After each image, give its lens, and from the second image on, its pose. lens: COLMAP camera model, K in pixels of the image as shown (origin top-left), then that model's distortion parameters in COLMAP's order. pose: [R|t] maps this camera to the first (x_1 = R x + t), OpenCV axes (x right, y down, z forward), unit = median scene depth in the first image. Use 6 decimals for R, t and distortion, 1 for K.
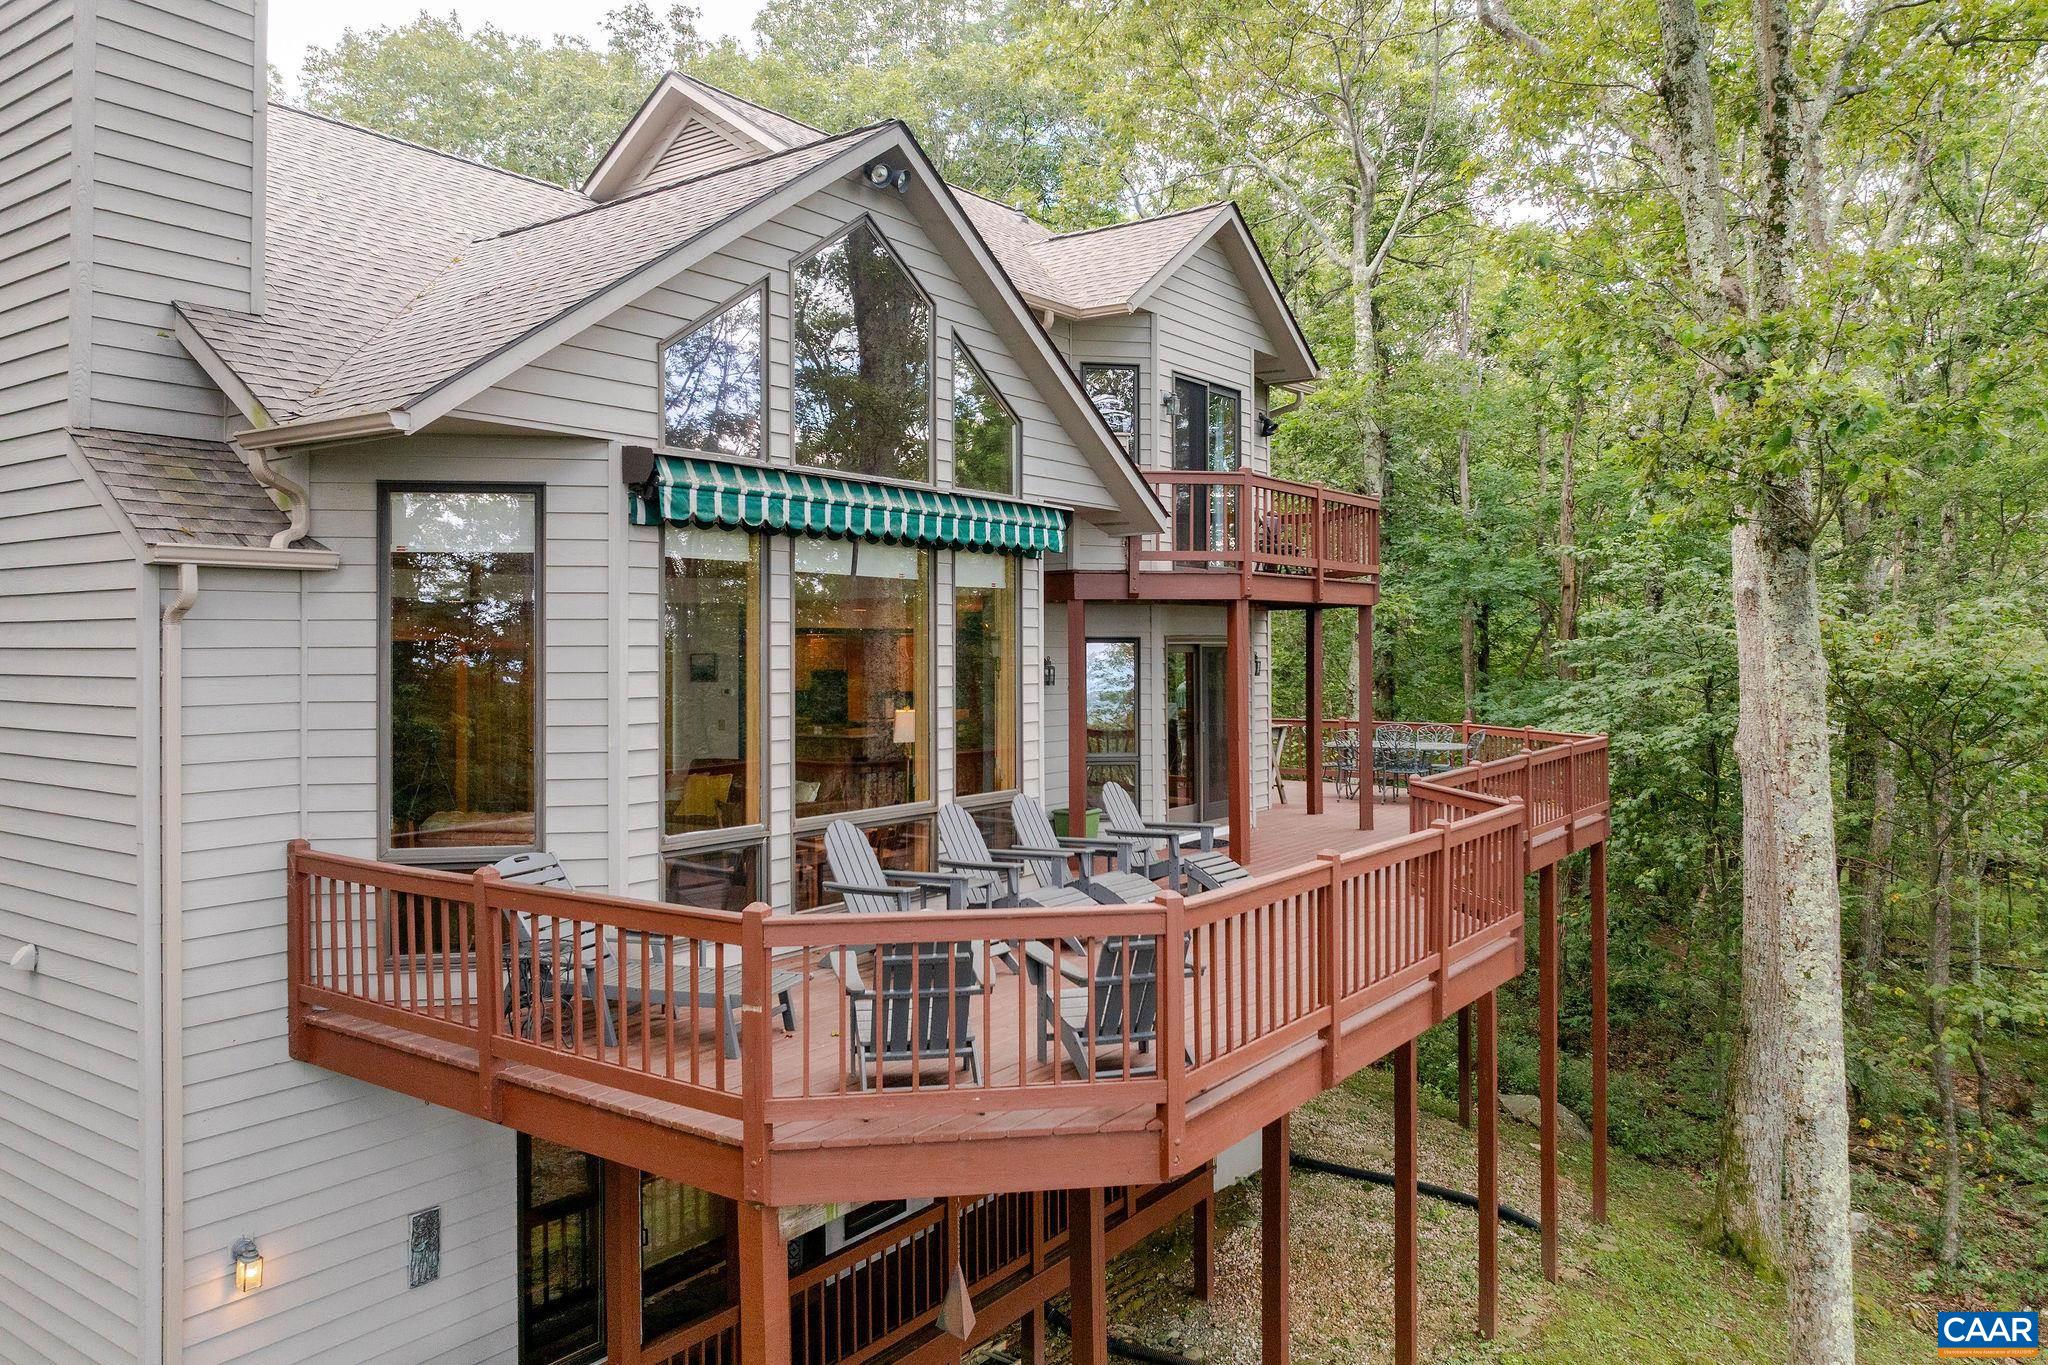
lens RADIAL K [[1410.6, 0, 975.2], [0, 1410.6, 643.9], [0, 0, 1]] dist [0.002605, -0.000077]
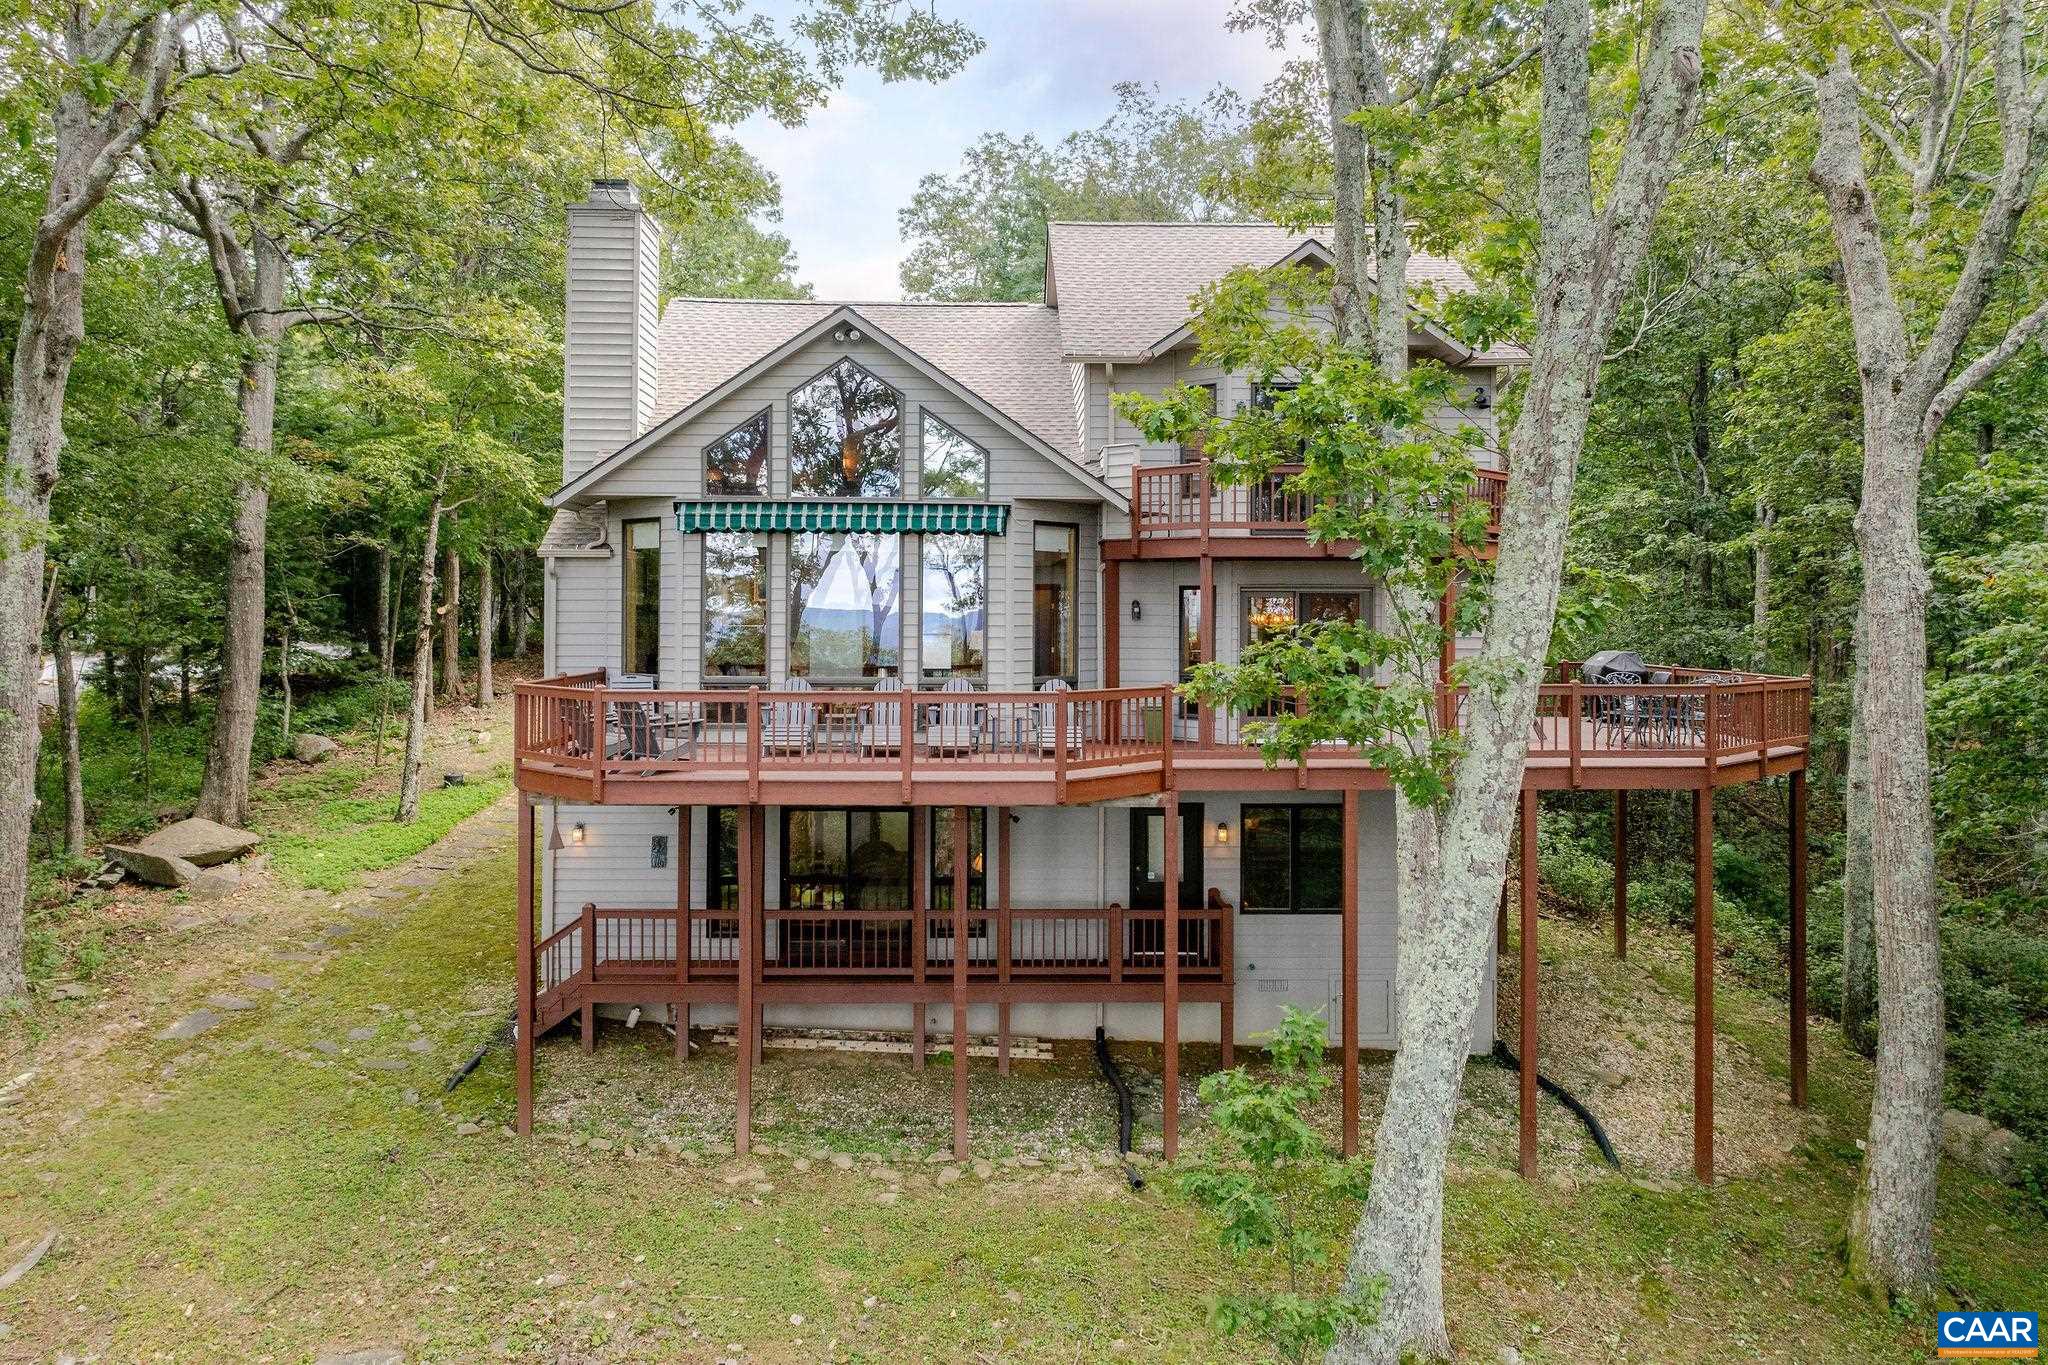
lens RADIAL K [[1410.5, 0, 1023.7], [0, 1410.5, 623.1], [0, 0, 1]] dist [-0.004852, -0.002556]
pose [[0.634097, 0.007489, -0.773217, 1.086126], [-0.005538, 0.999971, 0.005143, 0.025638], [0.773234, 0.001021, 0.634120, 0.007870]]
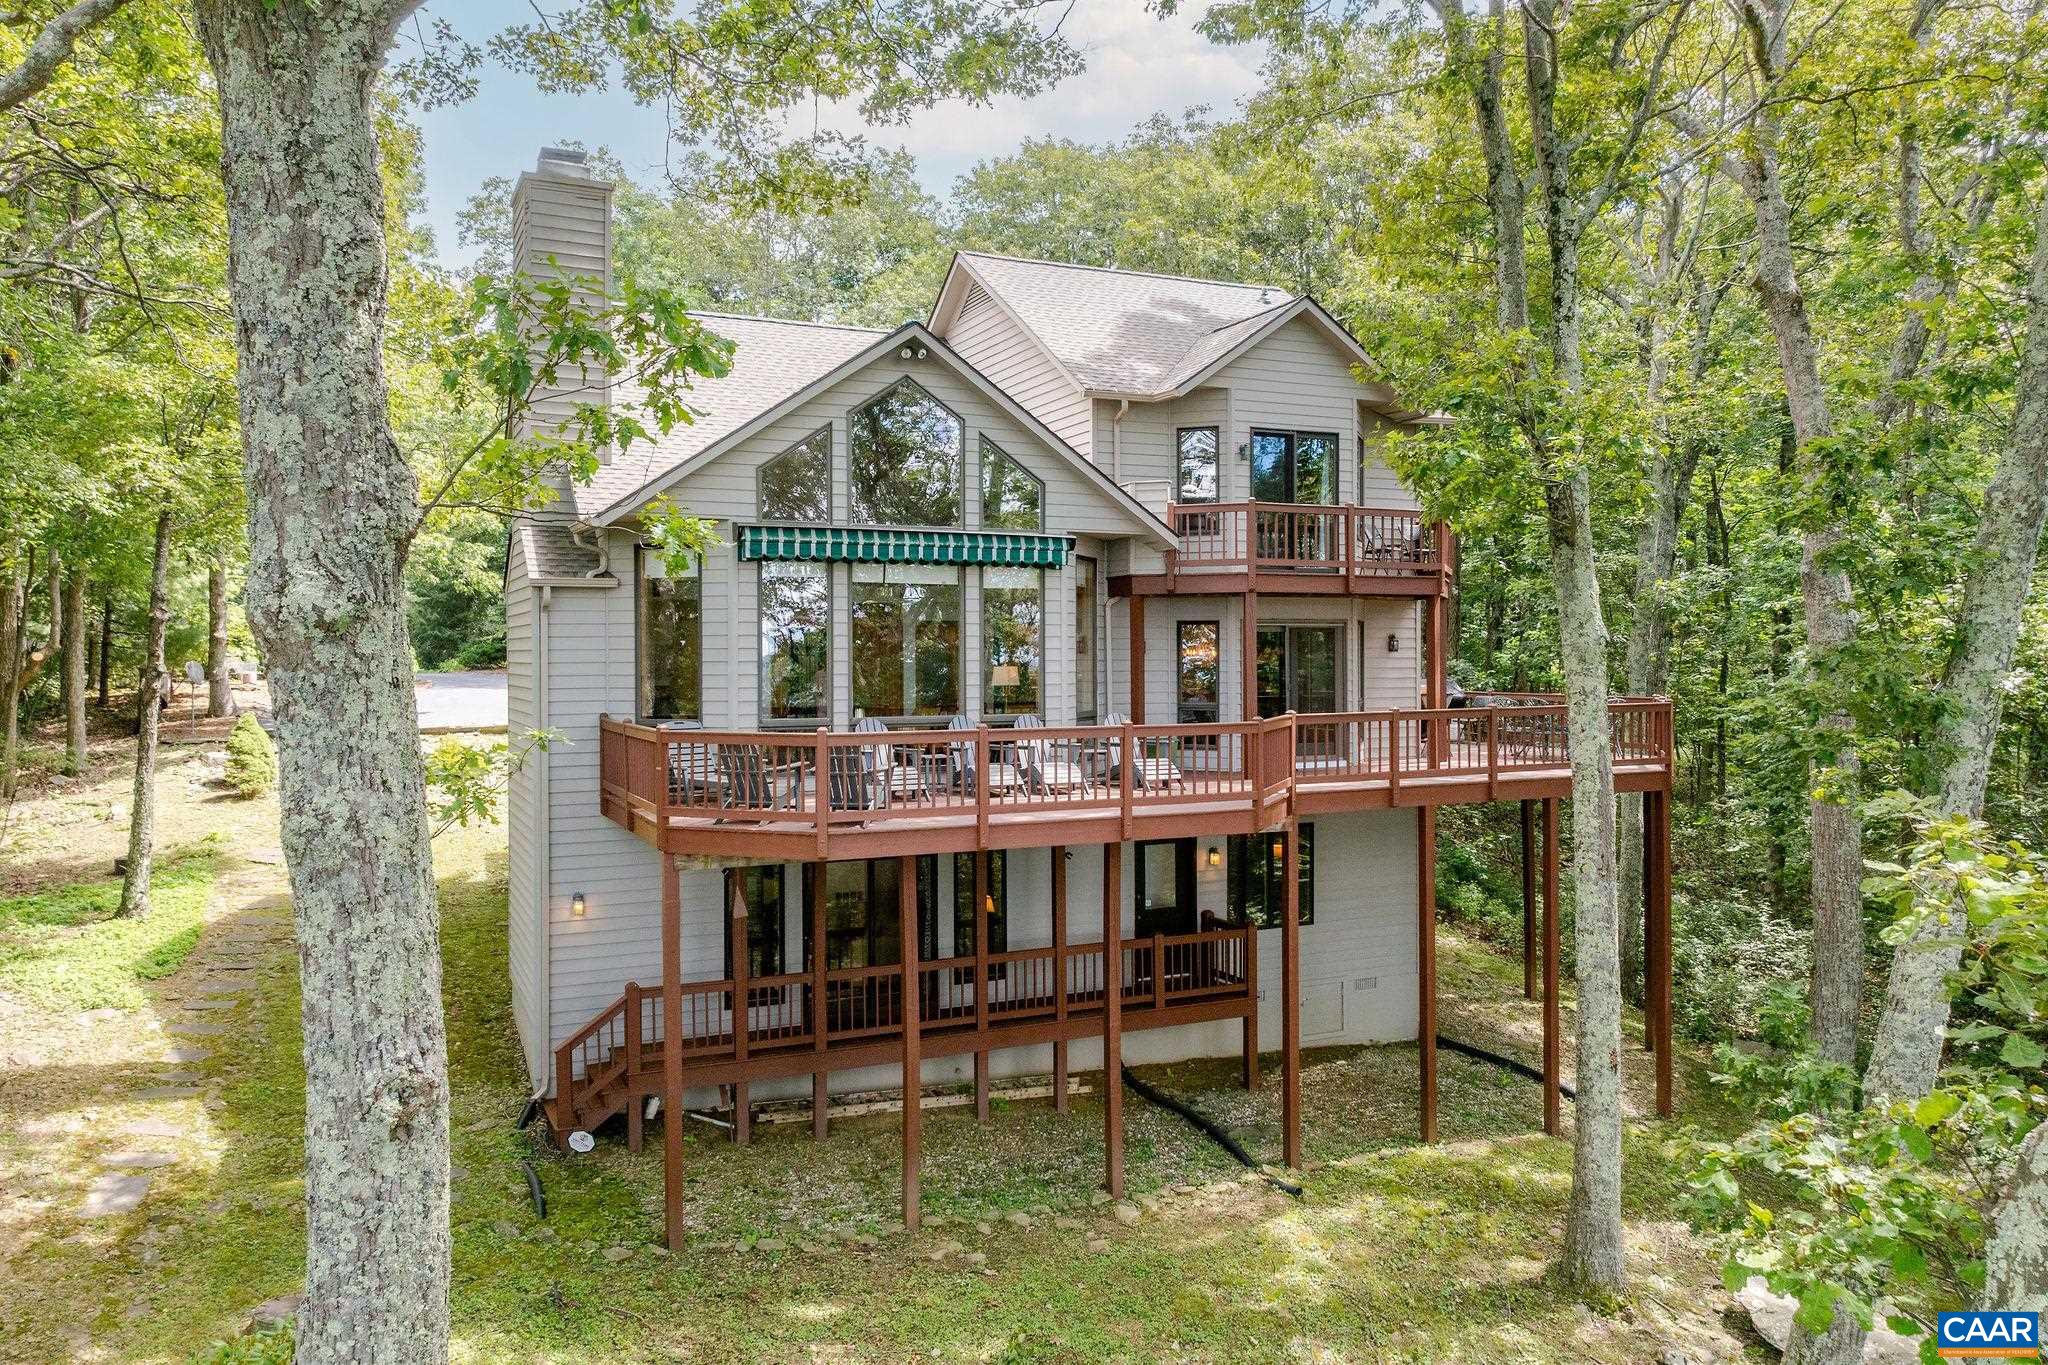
lens RADIAL K [[1401.5, 0, 1024.0], [0, 1401.5, 682.5], [0, 0, 1]] dist [0.001591, 0.001472]
pose [[0.885918, 0.002600, -0.463835, 0.618083], [0.005550, 0.999853, 0.016204, 0.034645], [0.463809, -0.016929, 0.885773, -0.338937]]
